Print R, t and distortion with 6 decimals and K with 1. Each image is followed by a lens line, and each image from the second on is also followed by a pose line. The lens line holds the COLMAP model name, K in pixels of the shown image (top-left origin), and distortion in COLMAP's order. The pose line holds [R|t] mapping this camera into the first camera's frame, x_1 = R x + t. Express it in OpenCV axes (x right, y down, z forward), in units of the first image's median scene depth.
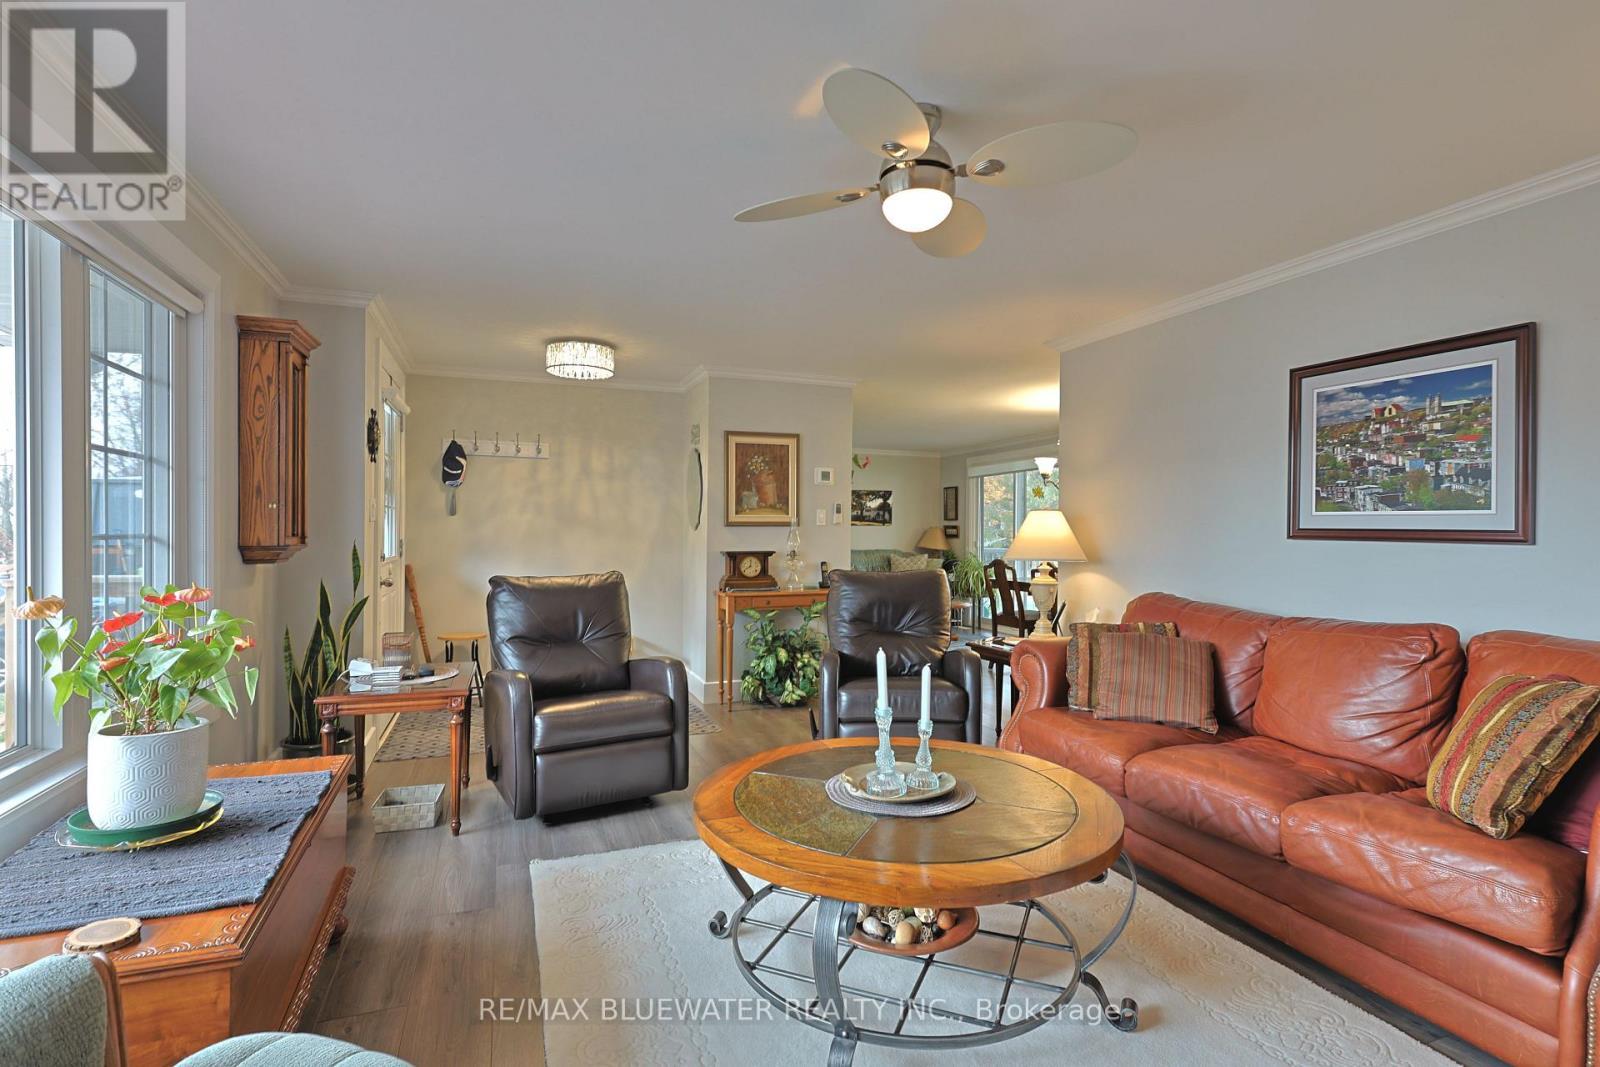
lens RADIAL K [[786.6, 0, 800.0], [0, 786.6, 533.5], [0, 0, 1]] dist [0.001266, 0.000238]
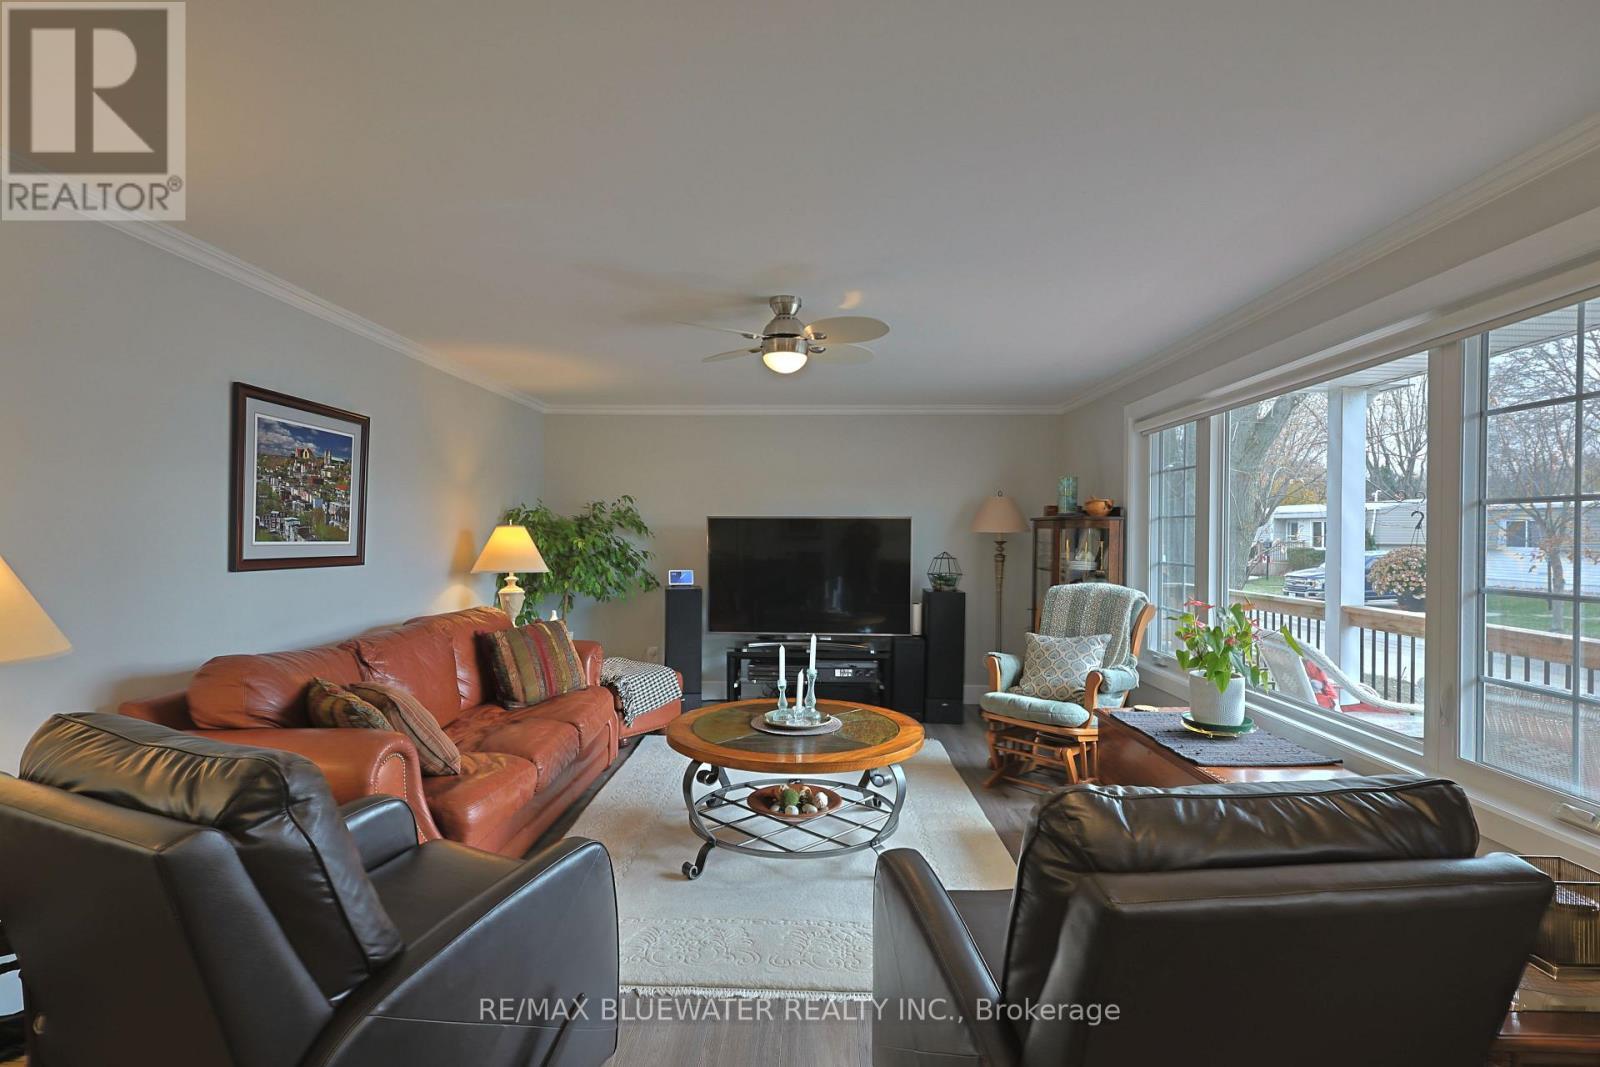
lens RADIAL K [[786.6, 0, 800.0], [0, 786.6, 533.5], [0, 0, 1]] dist [0.001266, 0.000238]
pose [[-0.926087, -0.012352, 0.377107, -0.317505], [-0.010513, 0.999921, 0.006933, -0.050895], [-0.377162, 0.002456, -0.926144, 1.635625]]
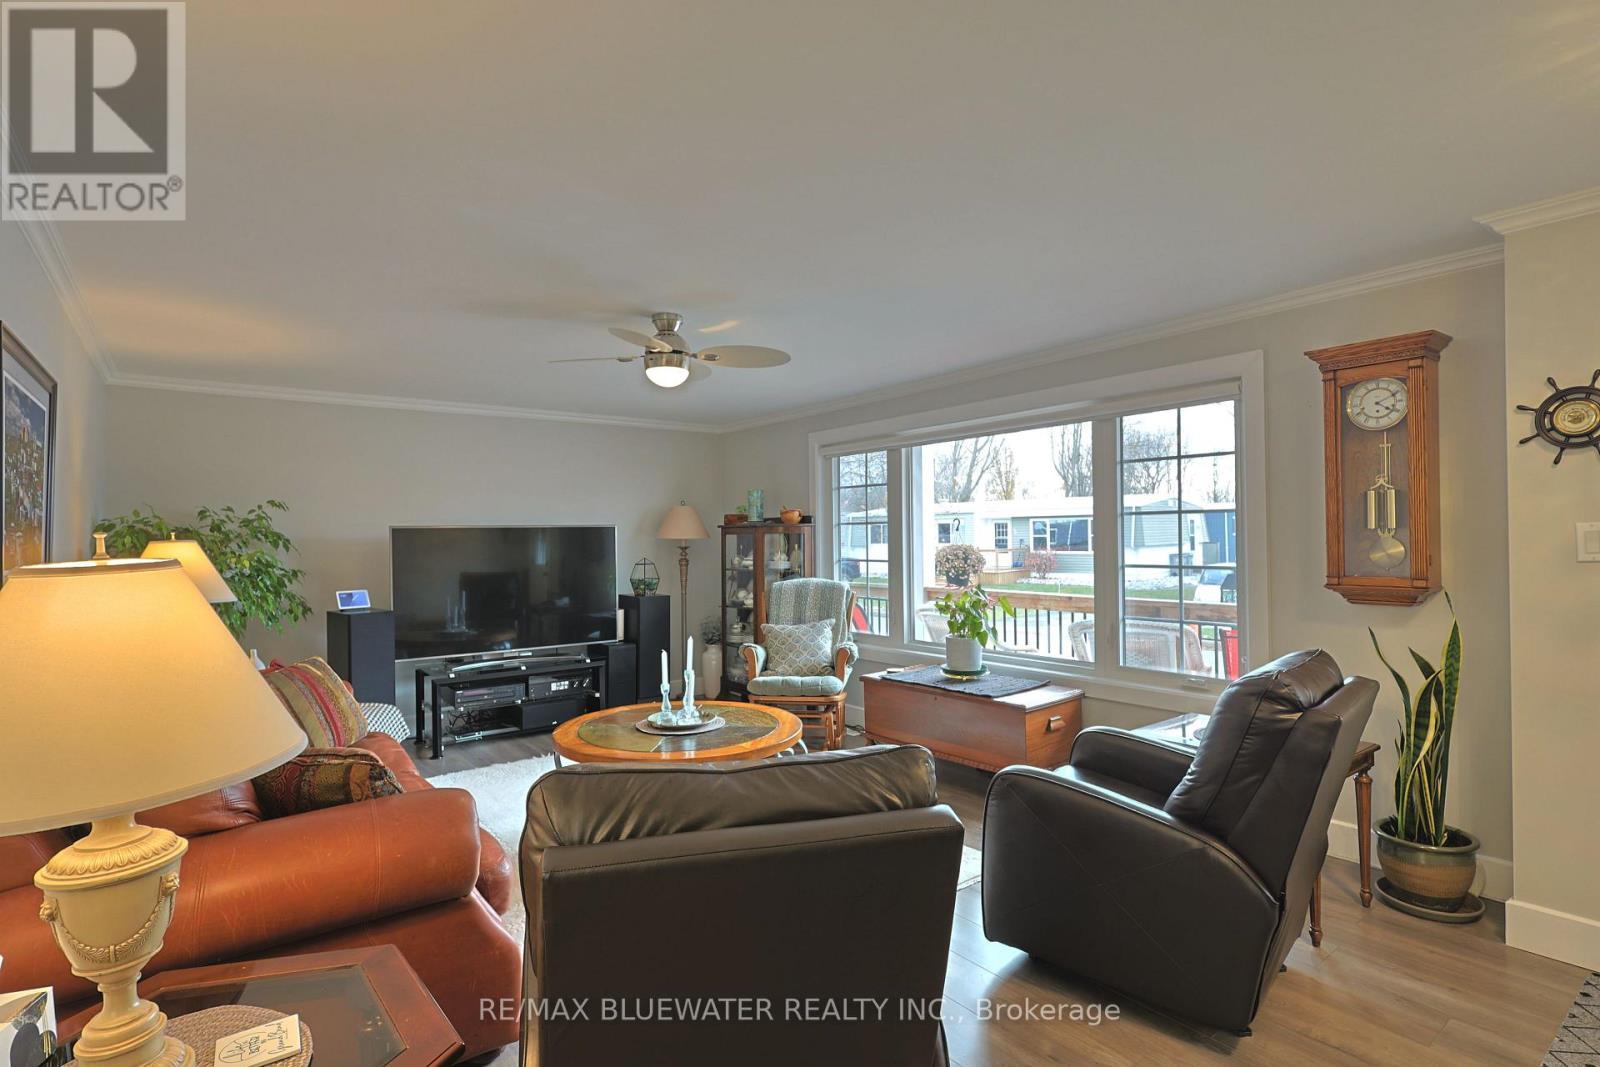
lens RADIAL K [[786.6, 0, 800.0], [0, 786.6, 533.5], [0, 0, 1]] dist [0.001266, 0.000238]
pose [[-0.956887, 0.005771, -0.290402, 0.240203], [0.007159, 0.999967, -0.003720, -0.049511], [0.290371, -0.005639, -0.956898, 1.764523]]
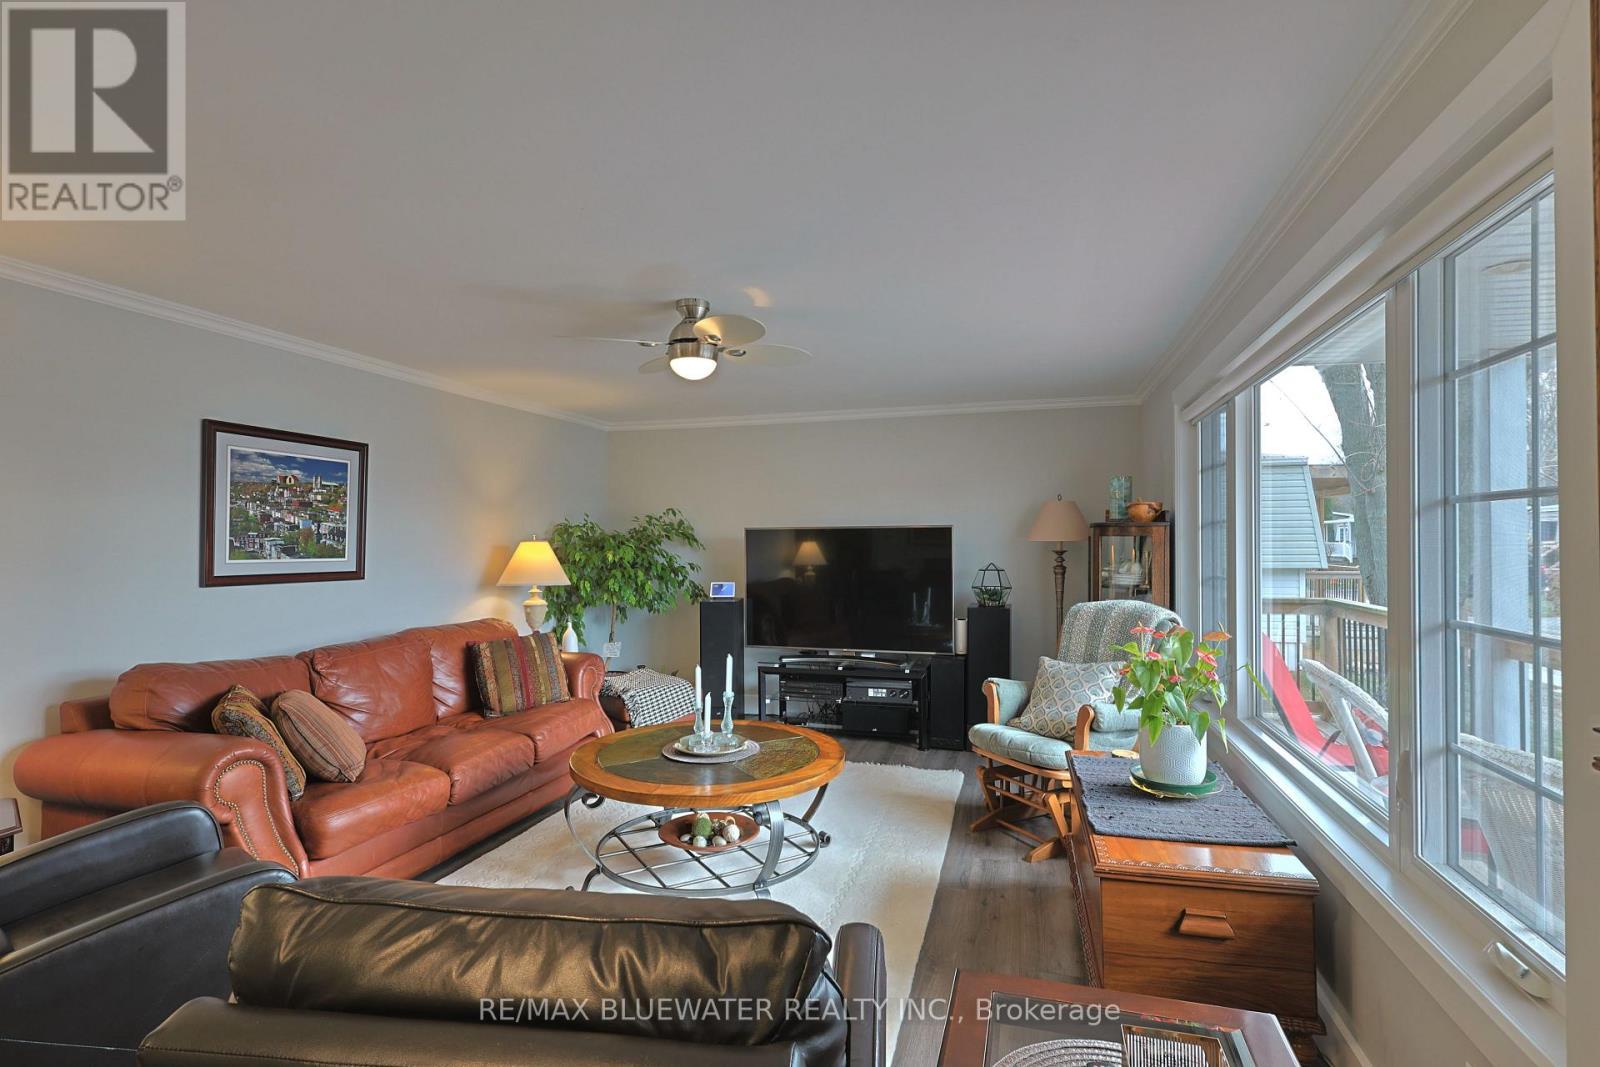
lens RADIAL K [[786.6, 0, 800.0], [0, 786.6, 533.5], [0, 0, 1]] dist [0.001266, 0.000238]
pose [[-0.798294, 0.002943, 0.602261, -0.609832], [0.002953, 0.999995, -0.000973, -0.060311], [-0.602261, 0.001002, -0.798299, 1.387149]]
